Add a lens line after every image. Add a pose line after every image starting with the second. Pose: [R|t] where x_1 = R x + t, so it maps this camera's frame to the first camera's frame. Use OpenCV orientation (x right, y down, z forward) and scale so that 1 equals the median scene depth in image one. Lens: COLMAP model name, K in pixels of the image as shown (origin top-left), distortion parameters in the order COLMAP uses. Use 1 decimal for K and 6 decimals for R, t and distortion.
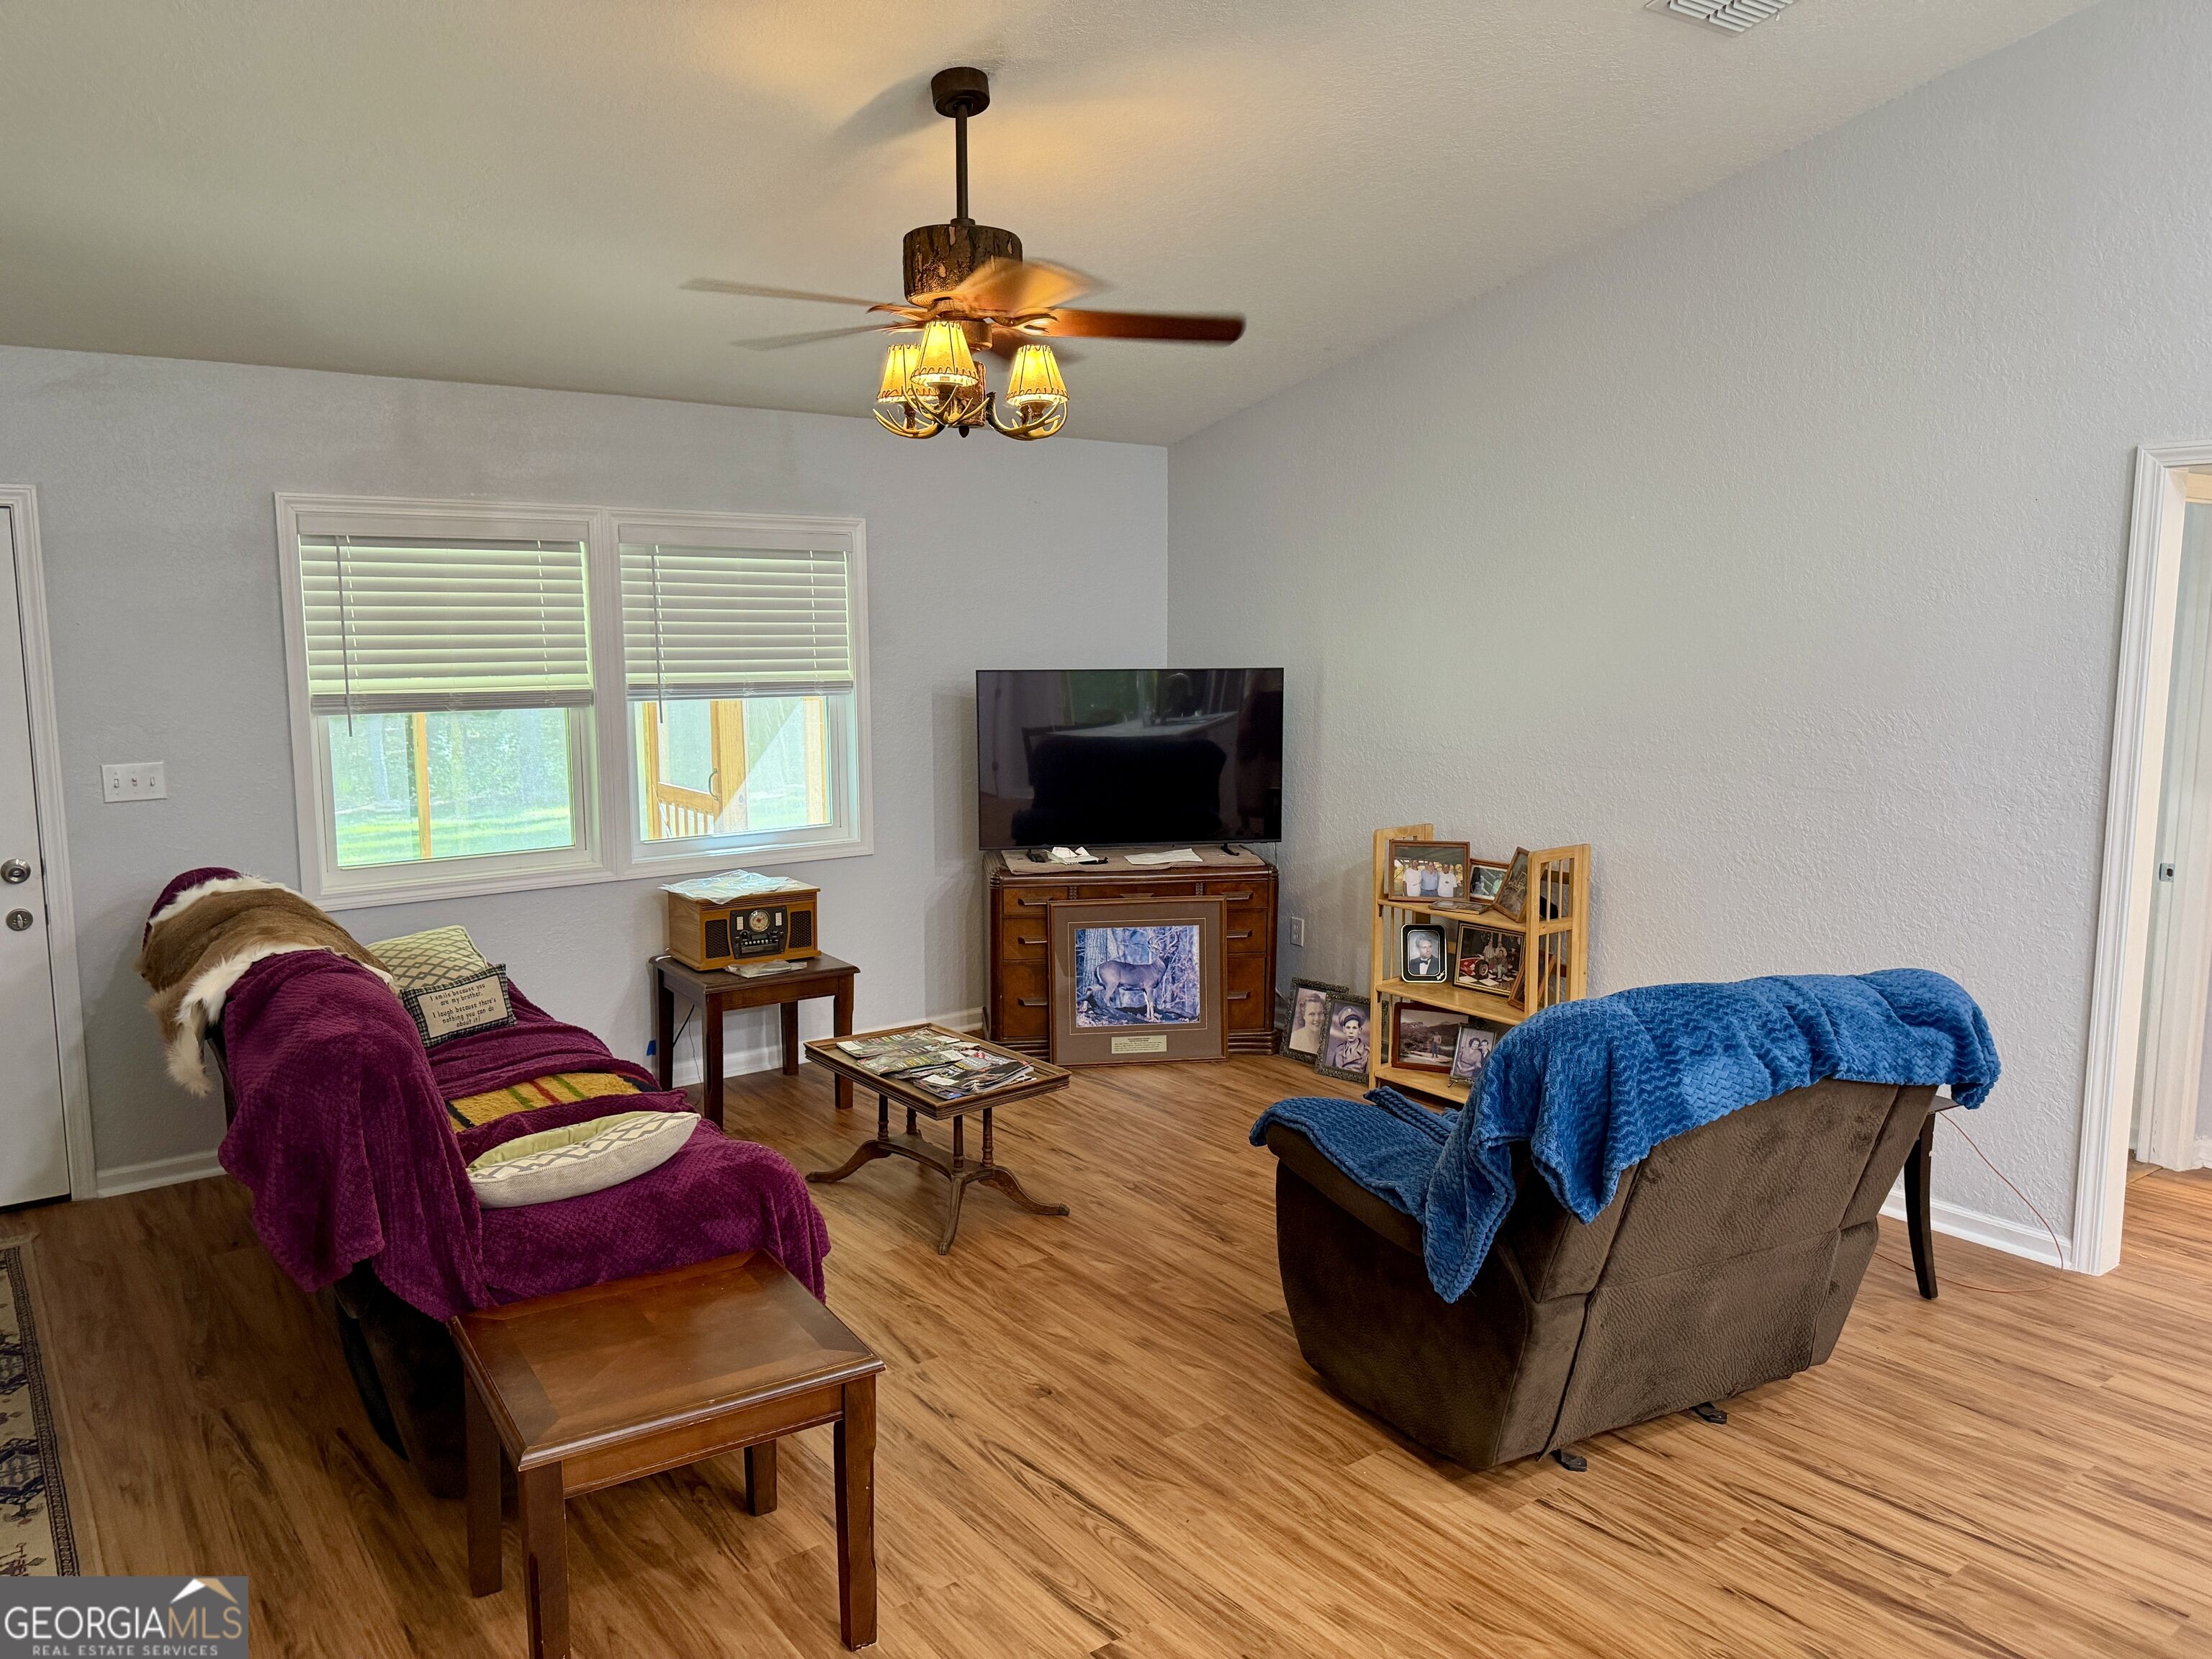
lens RADIAL K [[1567.6, 0, 1109.5], [0, 1567.6, 828.7], [0, 0, 1]] dist [0.058094, -0.045886]
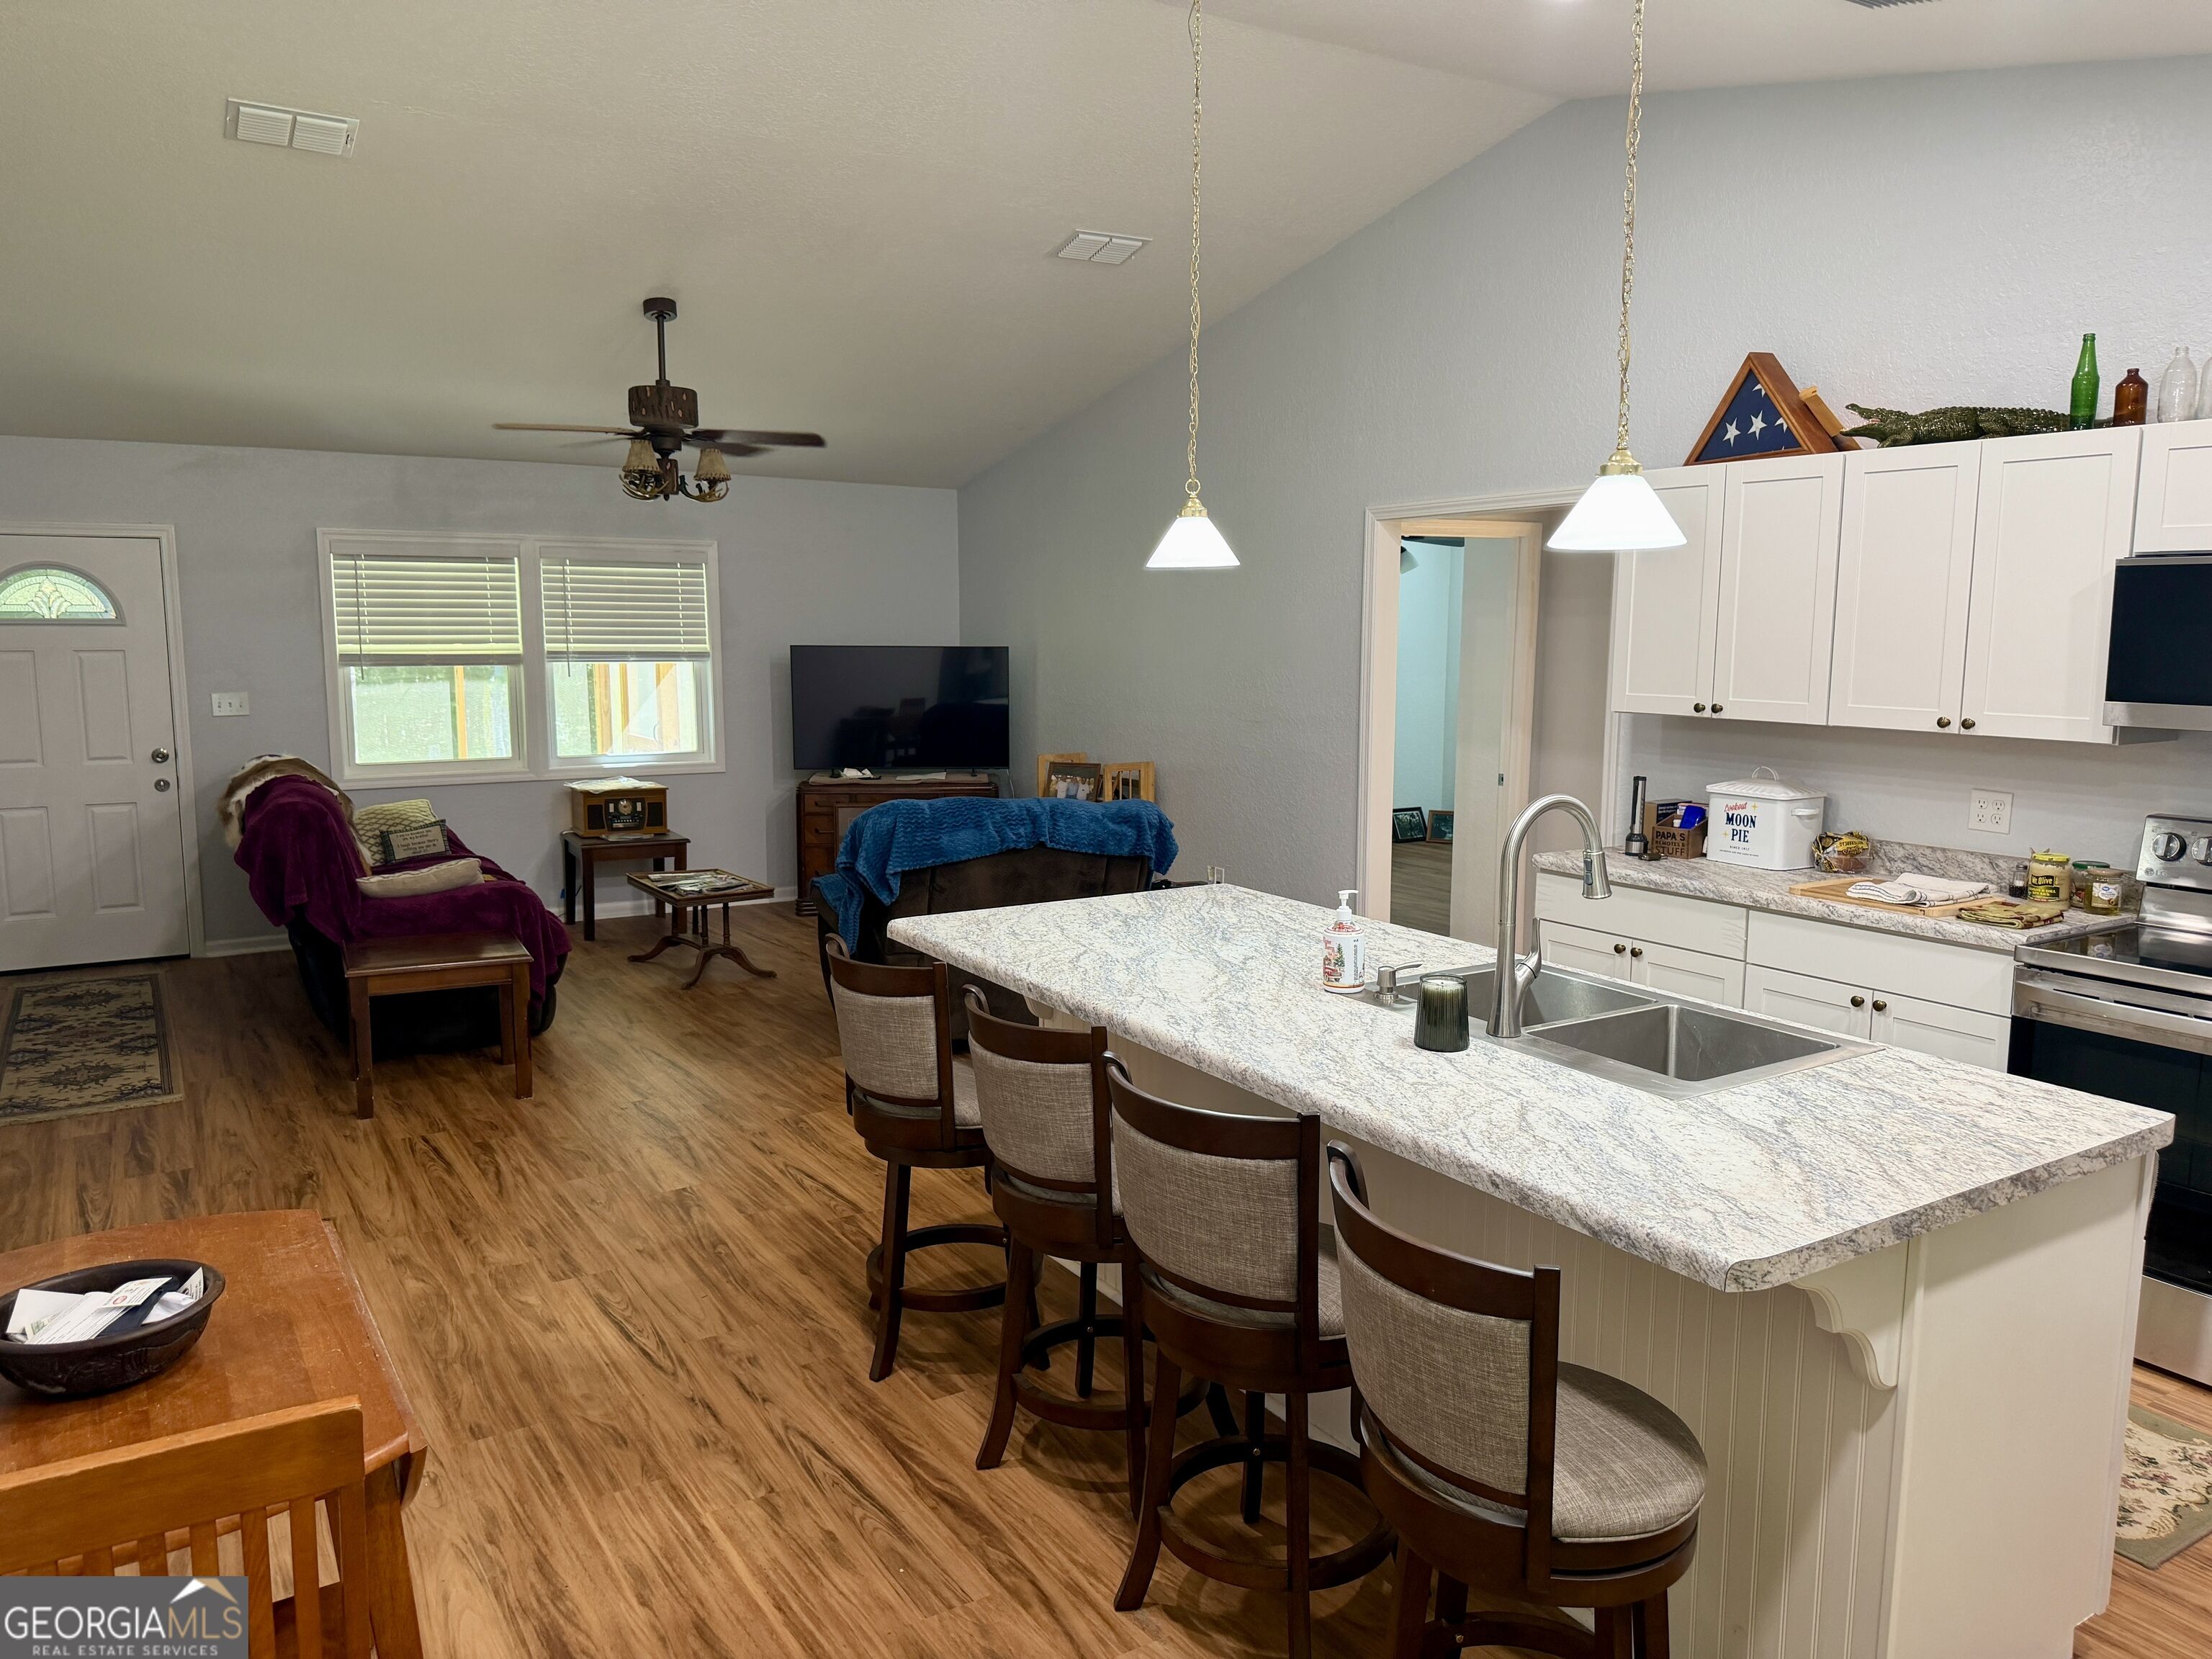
lens RADIAL K [[1567.6, 0, 1102.0], [0, 1567.6, 831.1], [0, 0, 1]] dist [0.058094, -0.045886]
pose [[0.995866, 0.016756, -0.089275, 0.377507], [-0.016851, 0.999858, -0.000309, 0.075789], [0.089257, 0.001812, 0.996007, -0.483290]]
